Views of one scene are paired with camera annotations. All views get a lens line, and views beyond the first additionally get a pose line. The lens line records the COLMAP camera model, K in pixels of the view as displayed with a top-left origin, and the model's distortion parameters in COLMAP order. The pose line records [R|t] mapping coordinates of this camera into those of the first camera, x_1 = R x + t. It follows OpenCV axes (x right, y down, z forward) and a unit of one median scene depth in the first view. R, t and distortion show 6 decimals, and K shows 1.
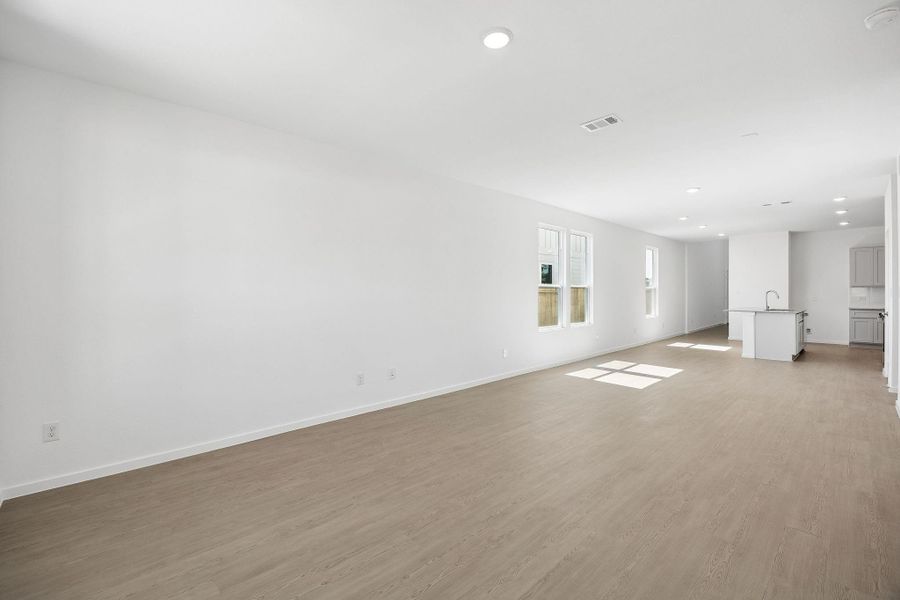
lens RADIAL K [[415.2, 0, 421.5], [0, 415.2, 293.5], [0, 0, 1]] dist [-0.009864, -0.000404]
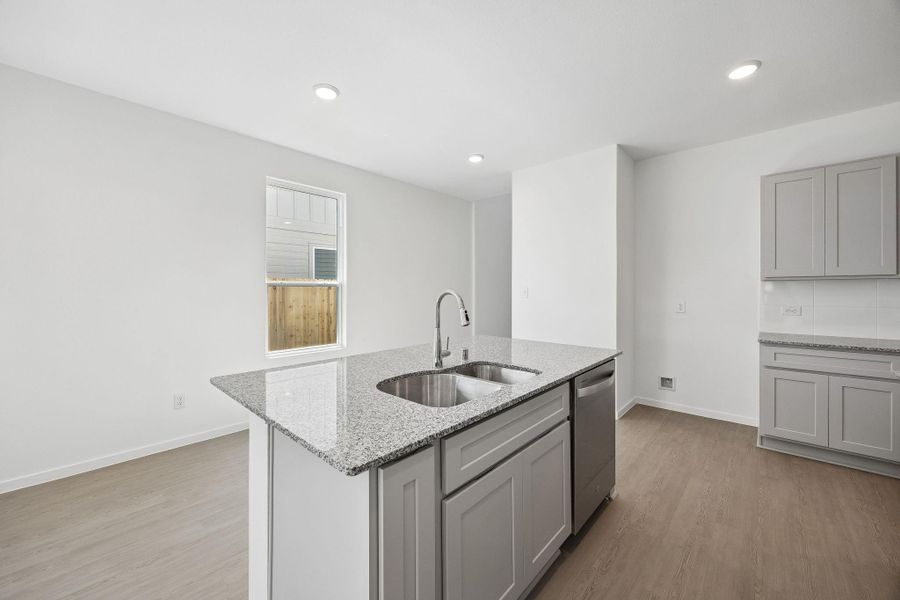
lens RADIAL K [[343.7, 0, 450.5], [0, 343.7, 296.9], [0, 0, 1]] dist [-0.001585, -0.000033]
pose [[0.997554, -0.002388, 0.069854, 0.701016], [0.001736, 0.999954, 0.009399, -0.002336], [-0.069873, -0.009255, 0.997513, 0.671646]]
